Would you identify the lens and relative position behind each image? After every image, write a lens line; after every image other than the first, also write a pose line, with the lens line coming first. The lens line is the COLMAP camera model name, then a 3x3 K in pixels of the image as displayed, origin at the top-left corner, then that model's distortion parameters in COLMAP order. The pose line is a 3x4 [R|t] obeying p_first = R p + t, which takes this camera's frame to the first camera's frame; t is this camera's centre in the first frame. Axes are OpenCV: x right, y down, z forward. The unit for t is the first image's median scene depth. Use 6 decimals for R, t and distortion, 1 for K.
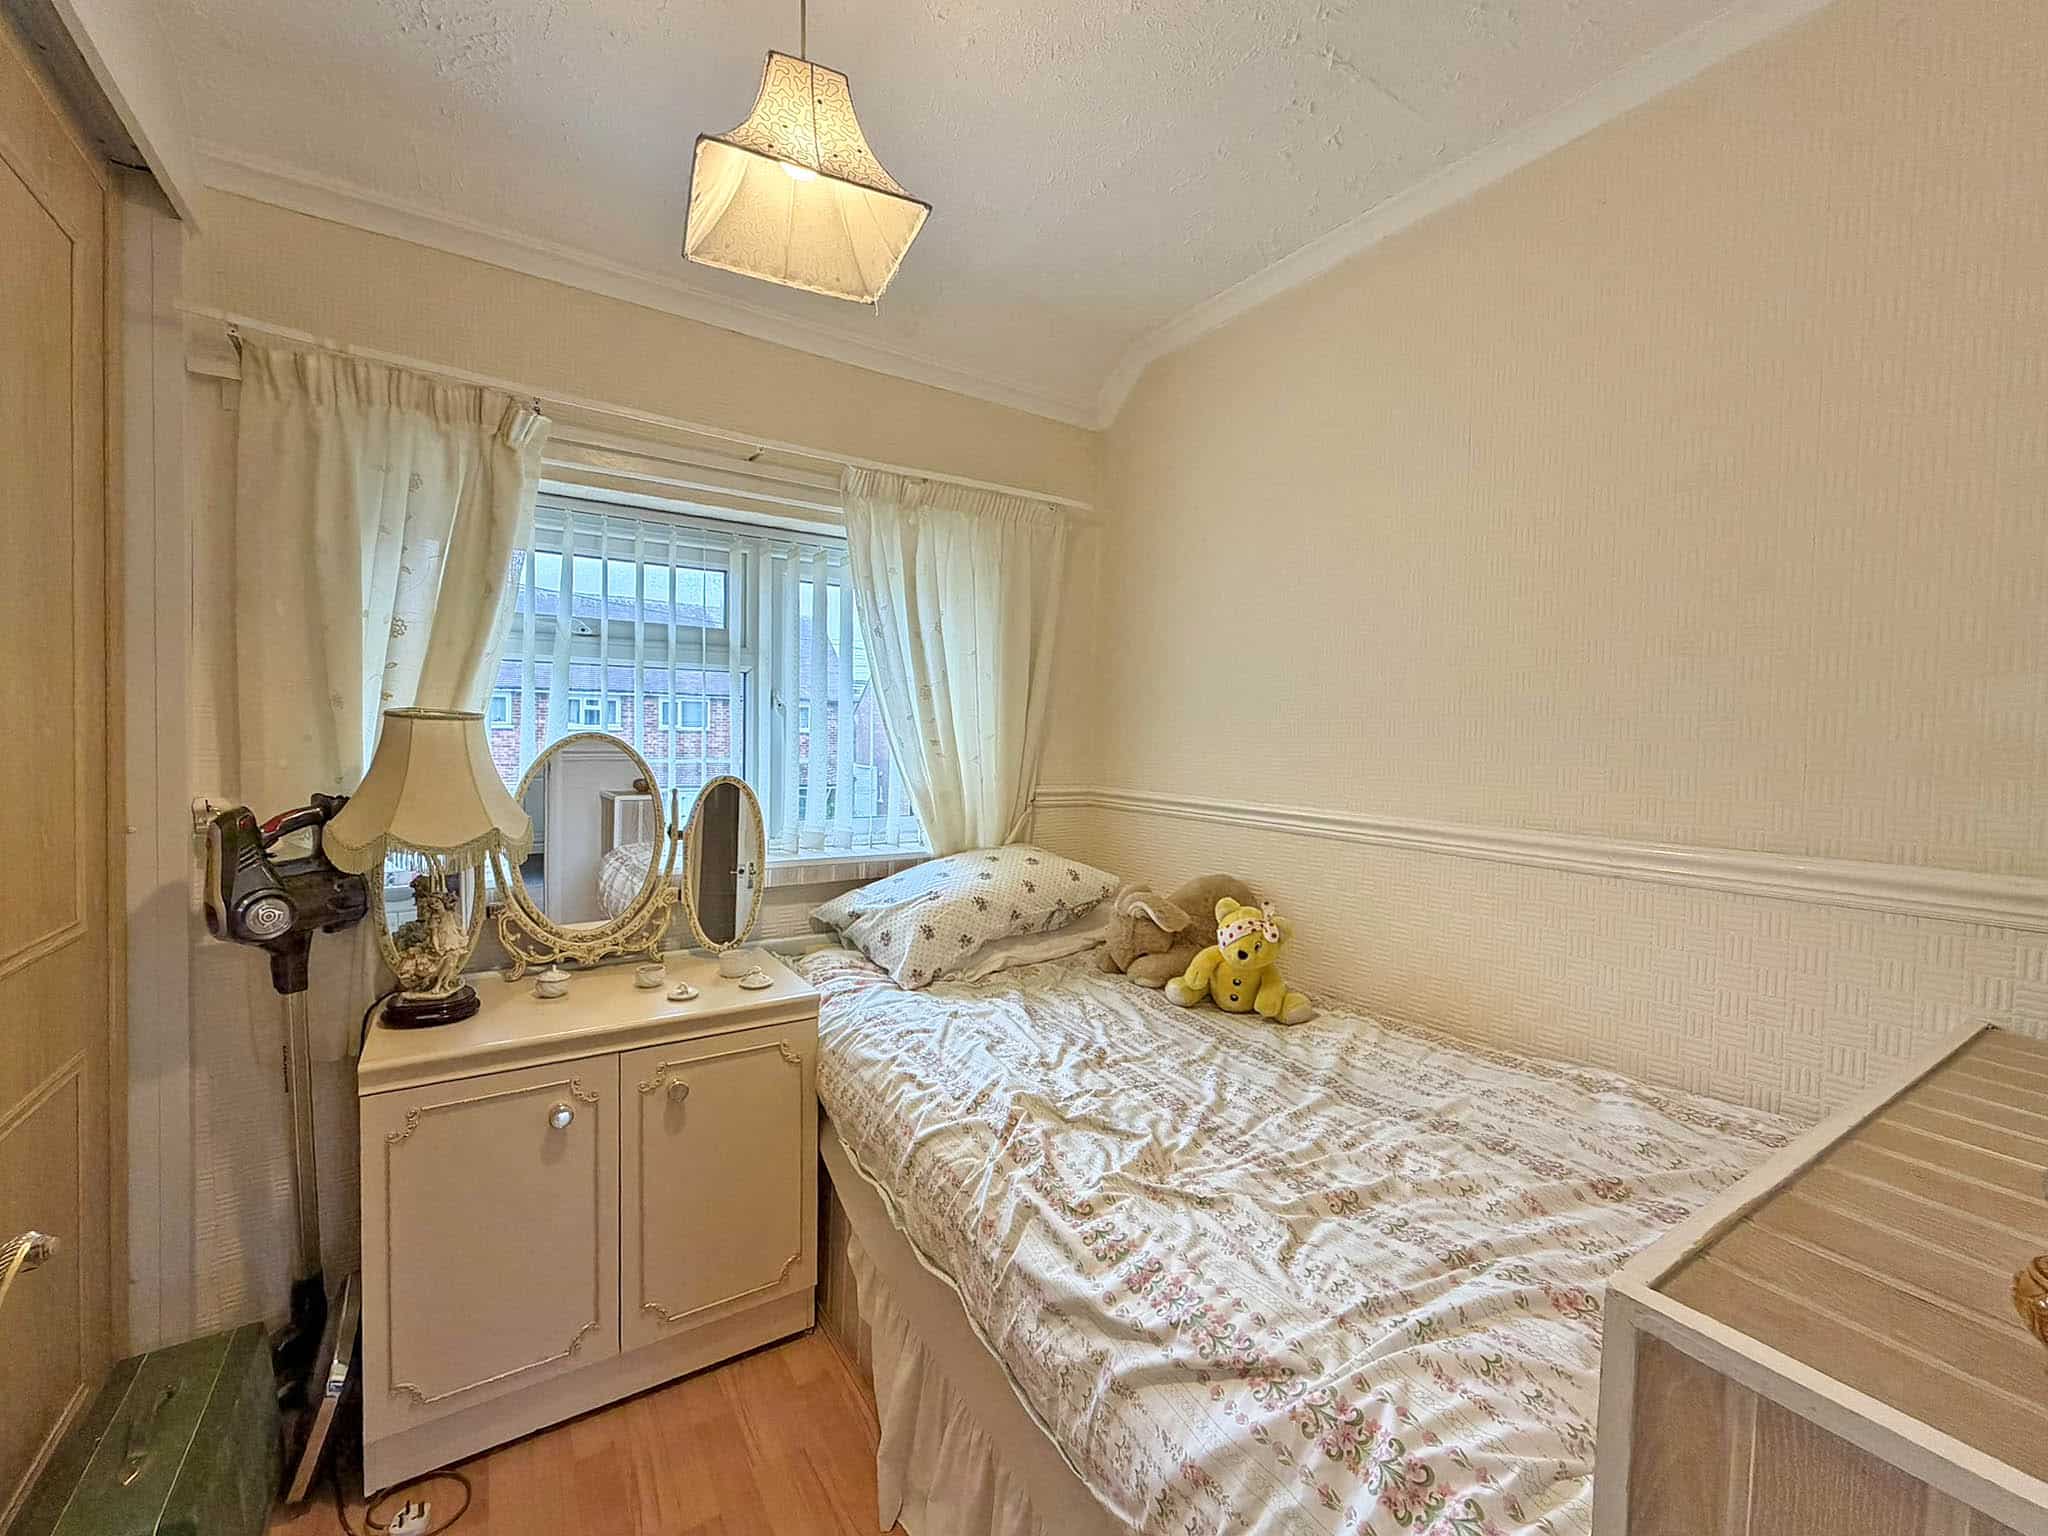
lens RADIAL K [[837.0, 0, 1018.4], [0, 837.0, 777.2], [0, 0, 1]] dist [-0.004304, -0.000348]
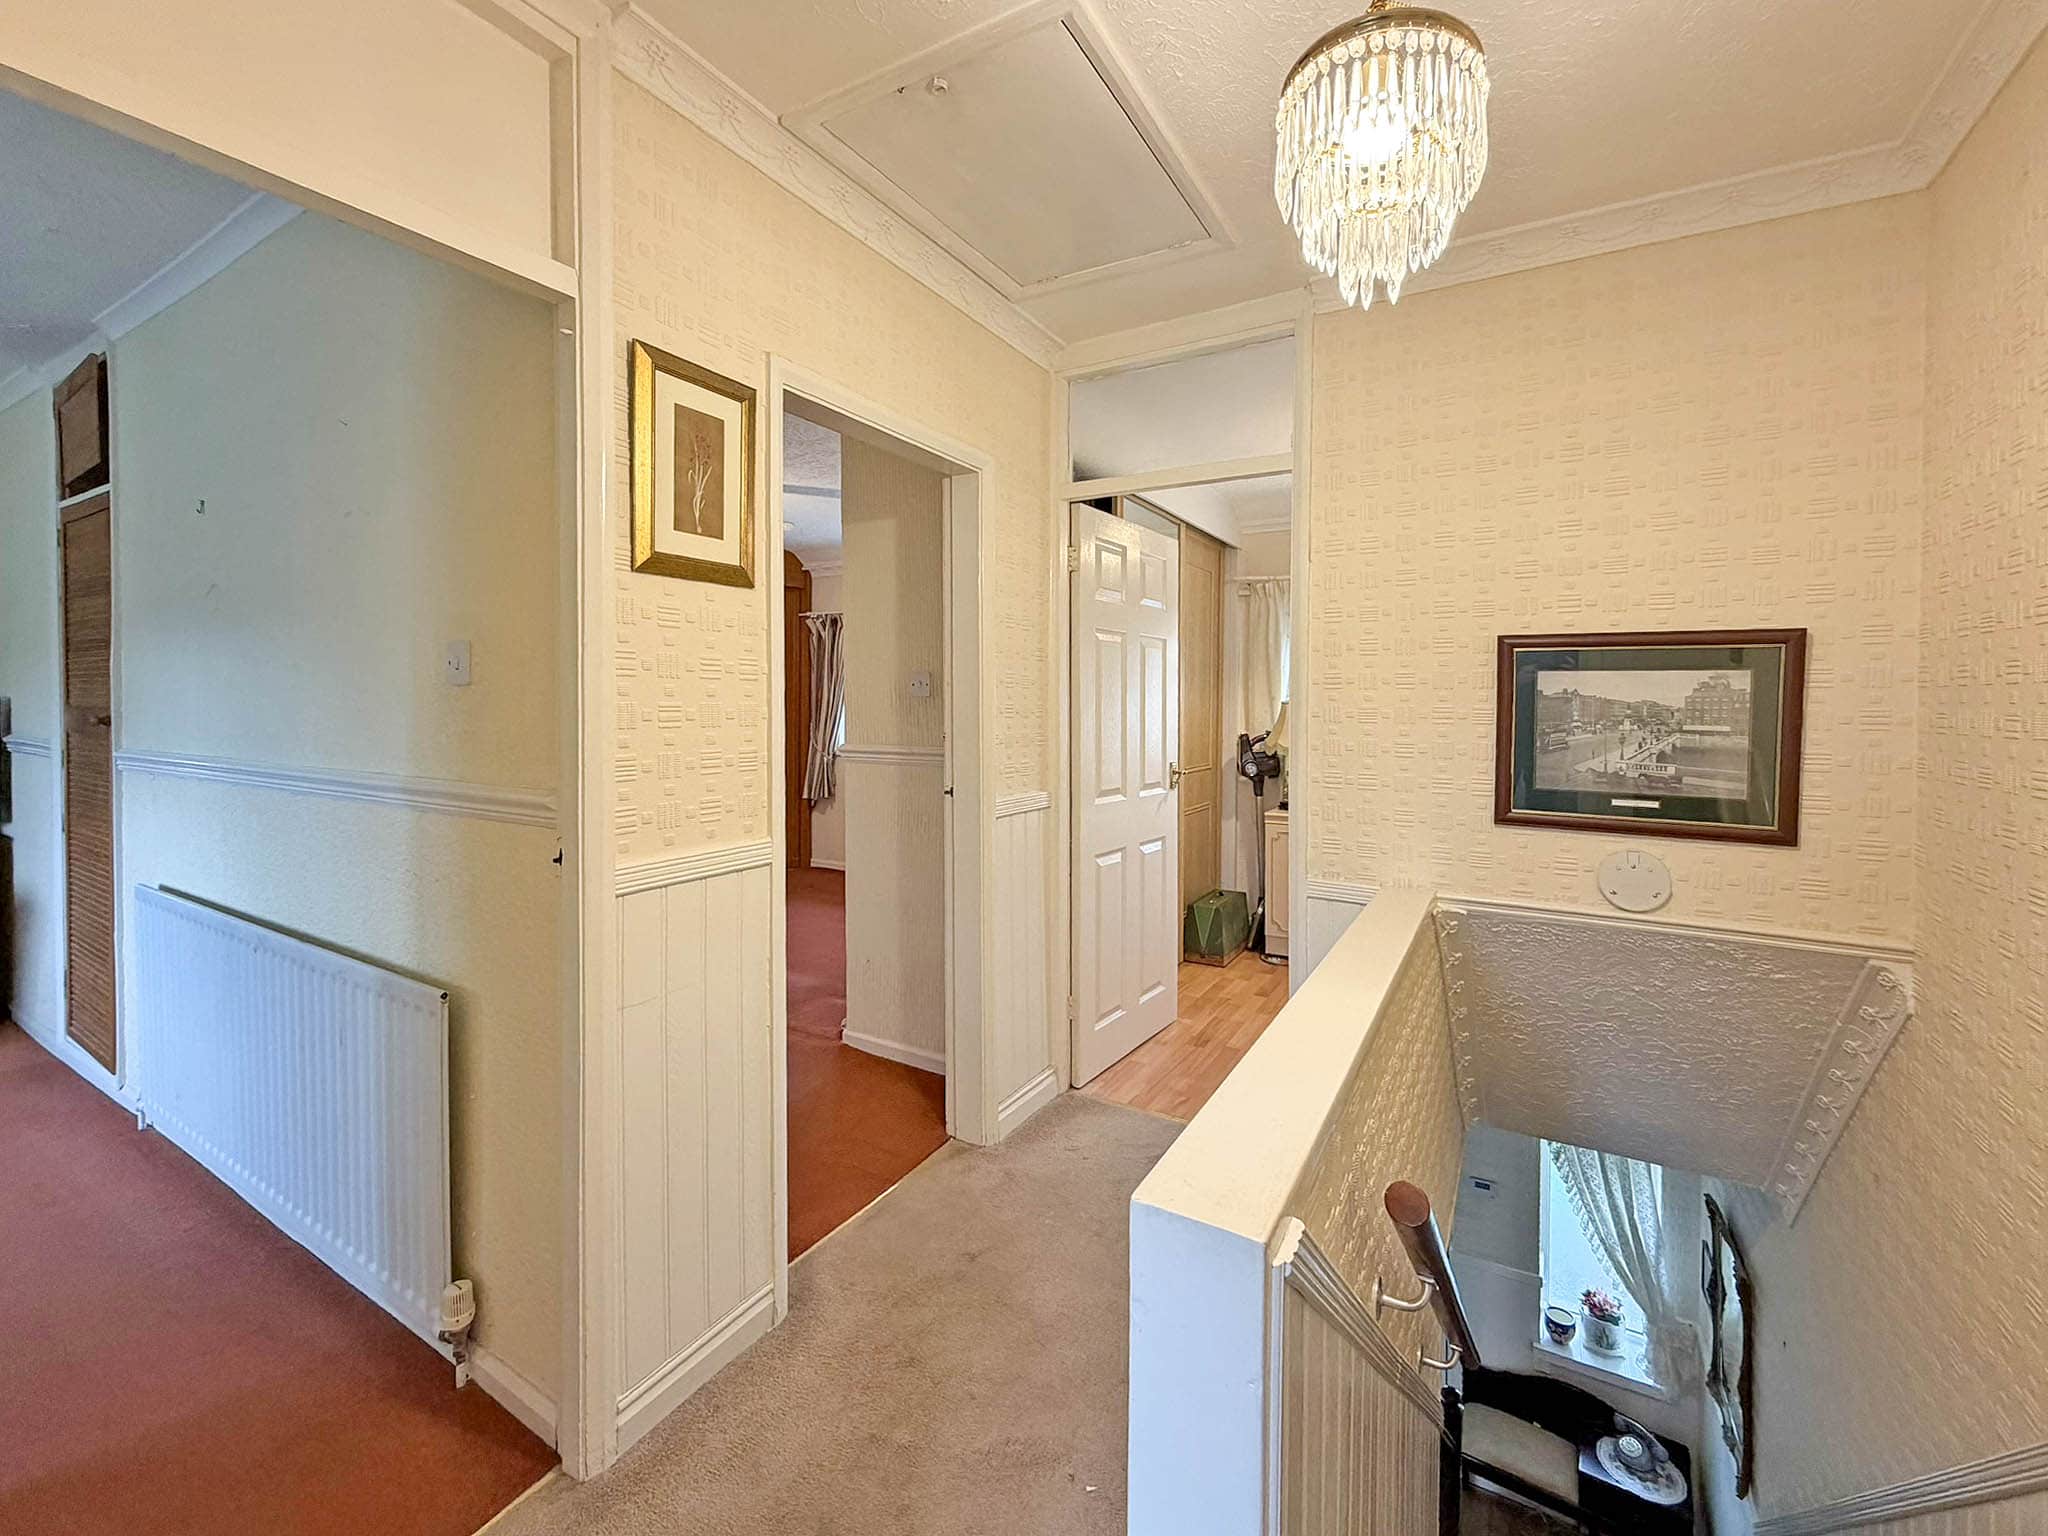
lens RADIAL K [[837.0, 0, 1021.3], [0, 837.0, 762.2], [0, 0, 1]] dist [-0.004304, -0.000348]
pose [[0.447475, 0.053808, -0.892676, 1.497919], [-0.012872, 0.998472, 0.053733, -0.015143], [0.894204, -0.012553, 0.447484, -1.163661]]
